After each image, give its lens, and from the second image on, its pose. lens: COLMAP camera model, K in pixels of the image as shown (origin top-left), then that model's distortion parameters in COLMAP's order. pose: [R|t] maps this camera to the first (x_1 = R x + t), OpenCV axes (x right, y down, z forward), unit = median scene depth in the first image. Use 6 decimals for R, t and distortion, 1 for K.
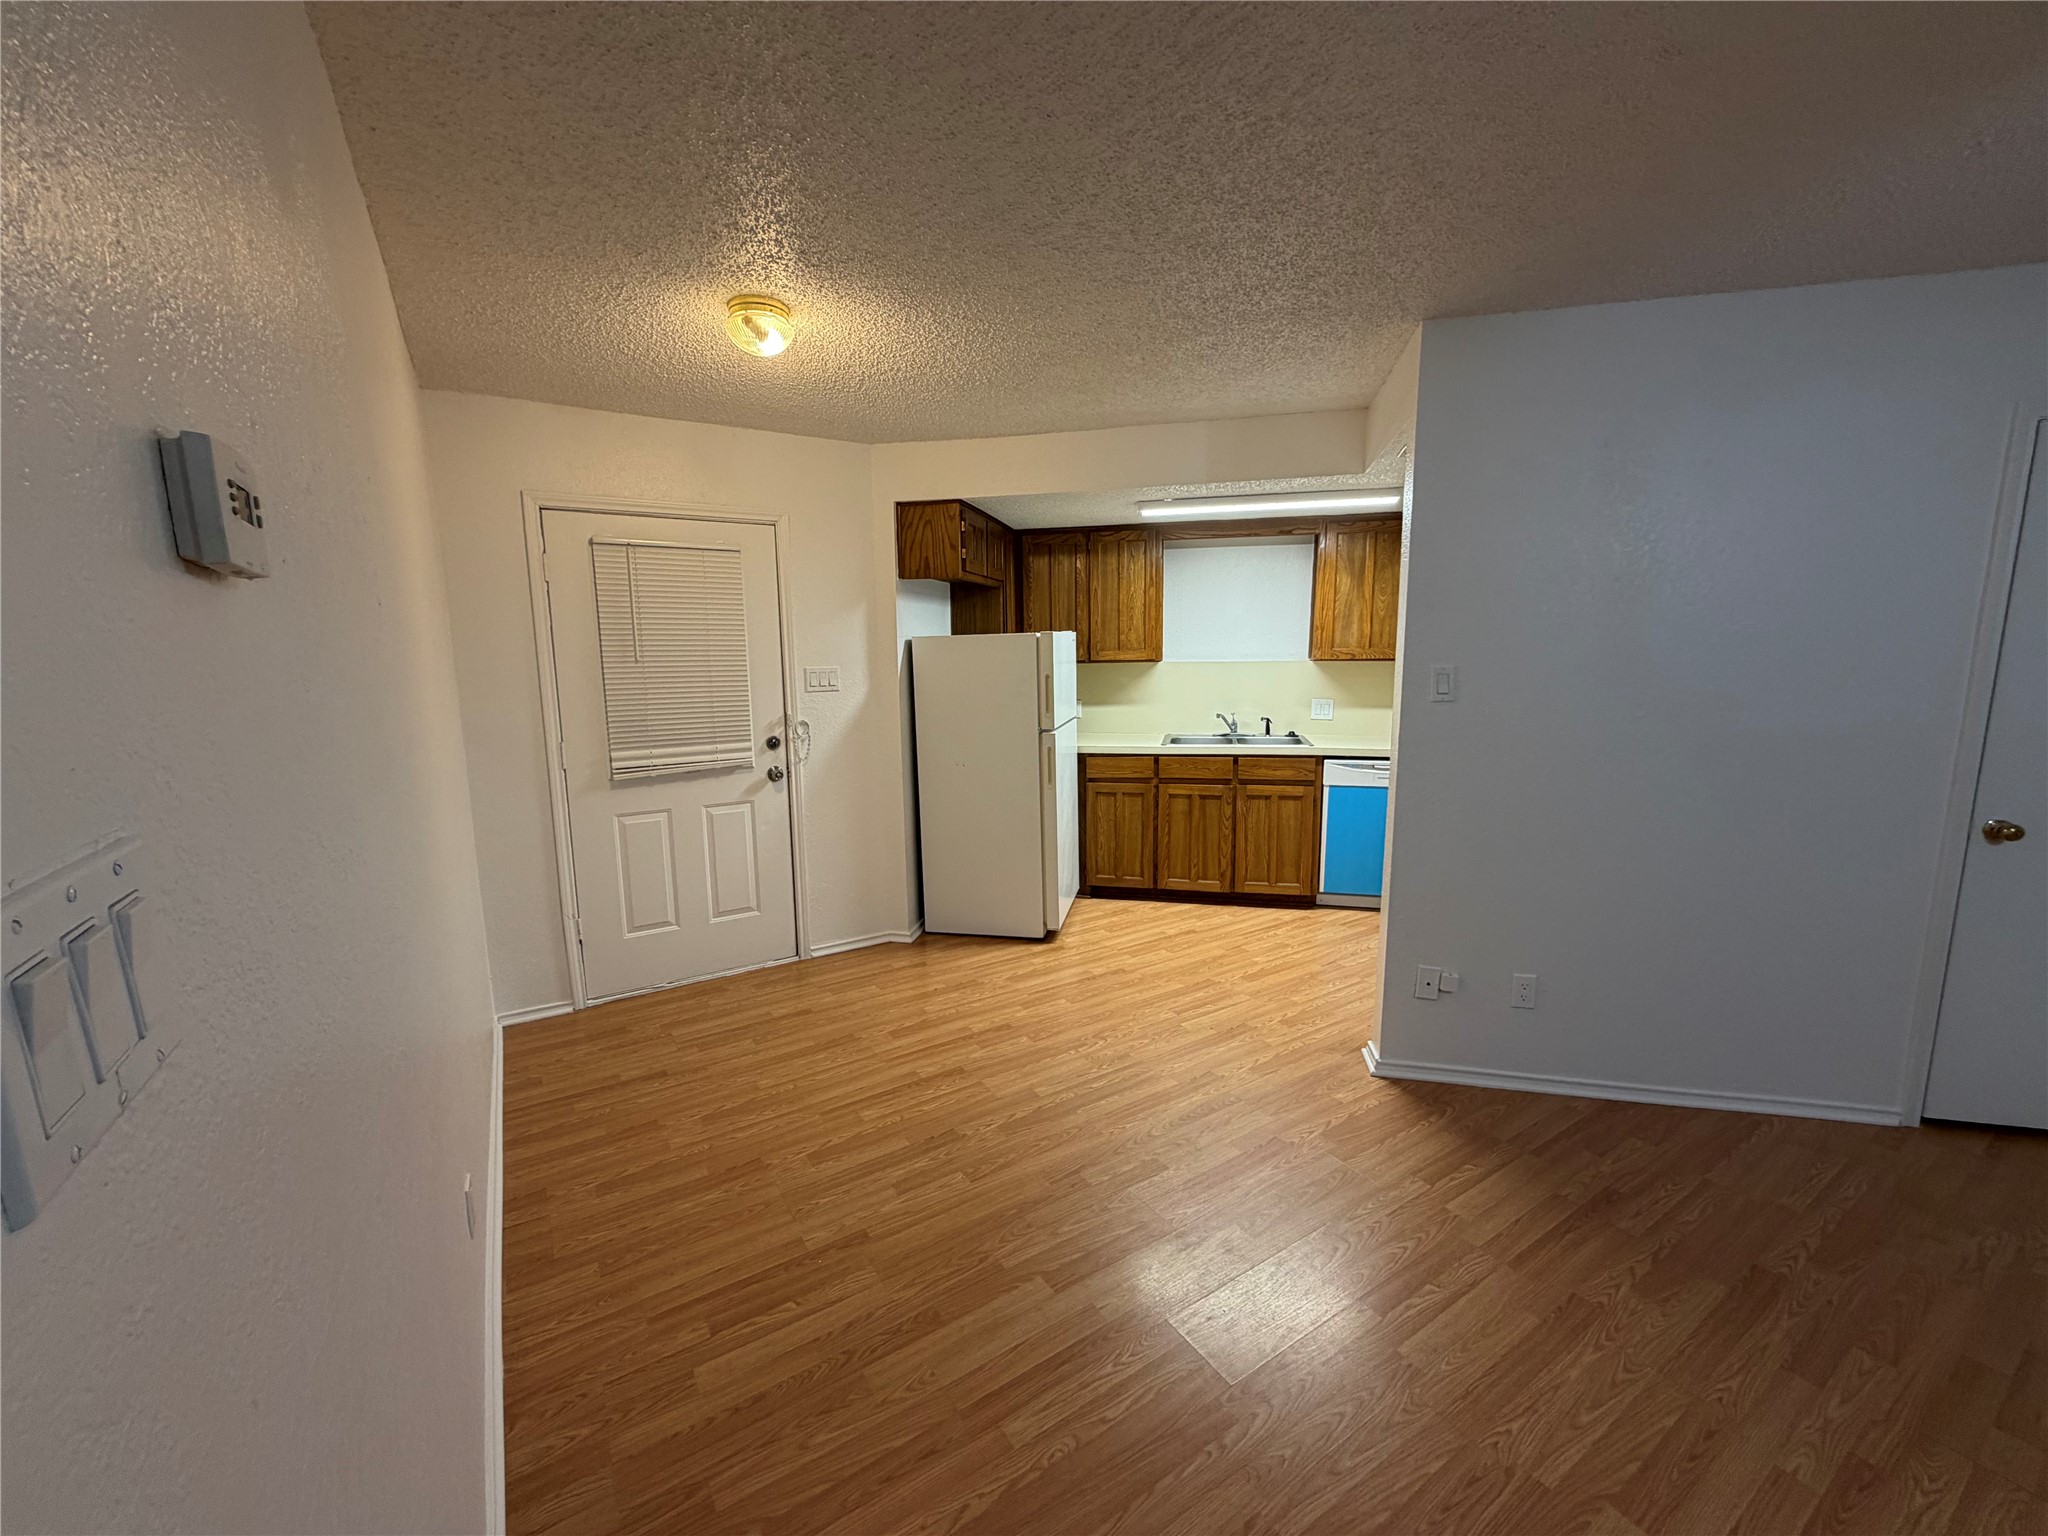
lens RADIAL K [[816.6, 0, 1022.3], [0, 816.6, 769.9], [0, 0, 1]] dist [0.000234, -0.000161]
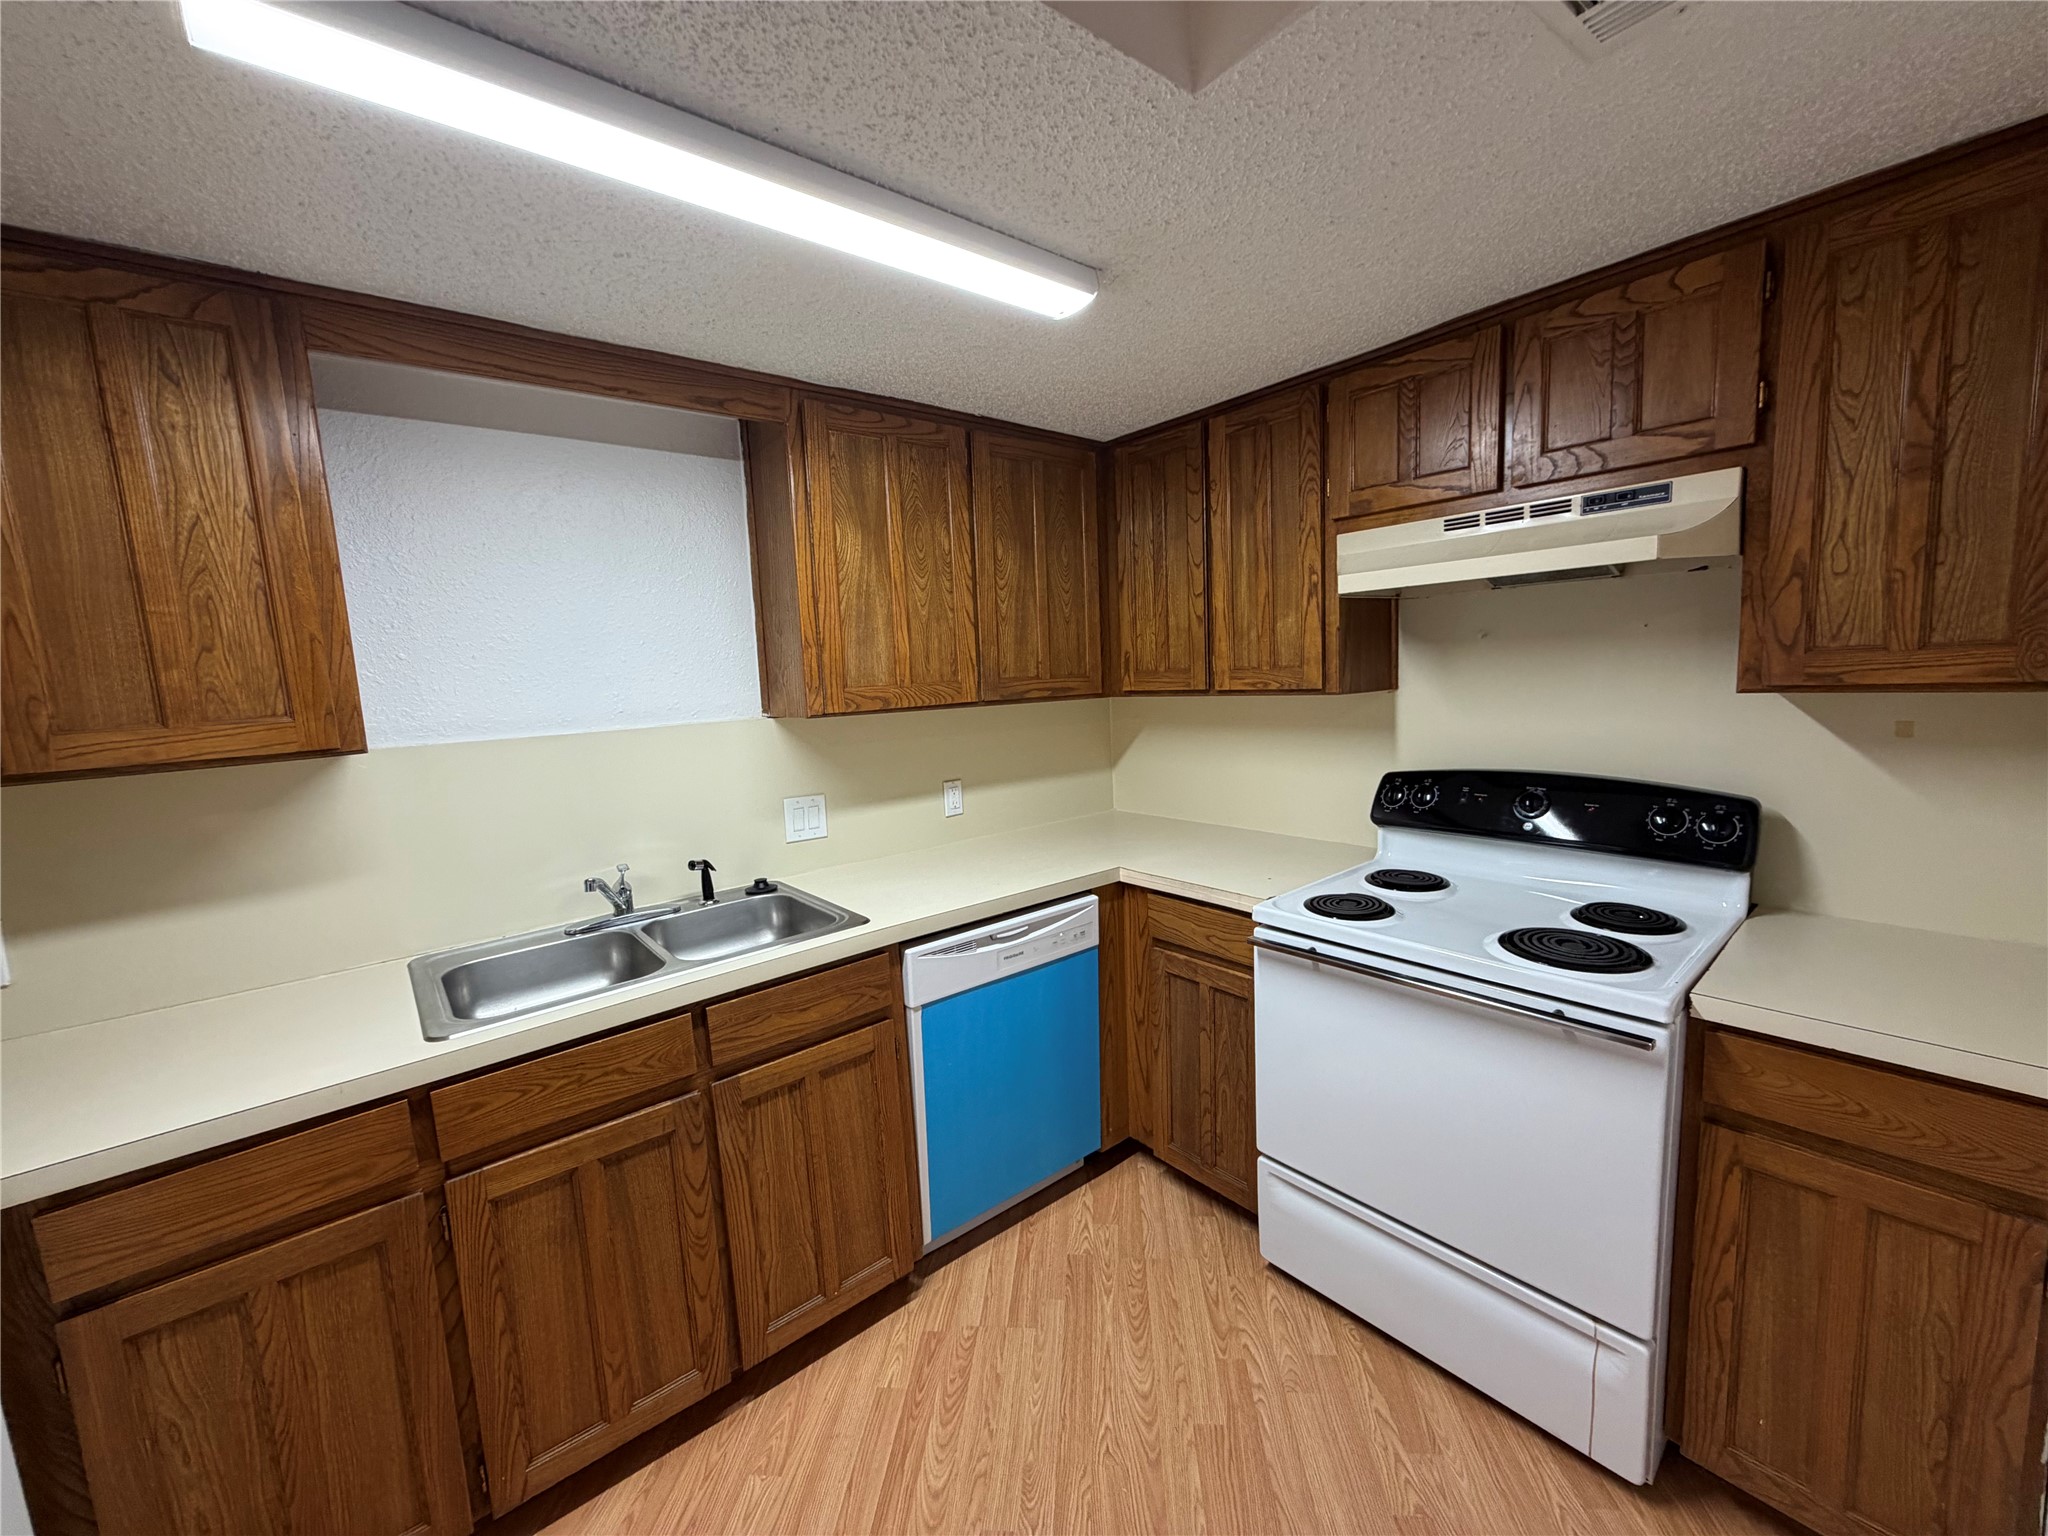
lens RADIAL K [[816.6, 0, 1022.3], [0, 816.6, 769.9], [0, 0, 1]] dist [0.000234, -0.000161]
pose [[0.615920, -0.114895, 0.779385, 0.087049], [0.155853, 0.987526, 0.022414, -0.100346], [-0.772239, 0.107664, 0.626144, 0.656318]]
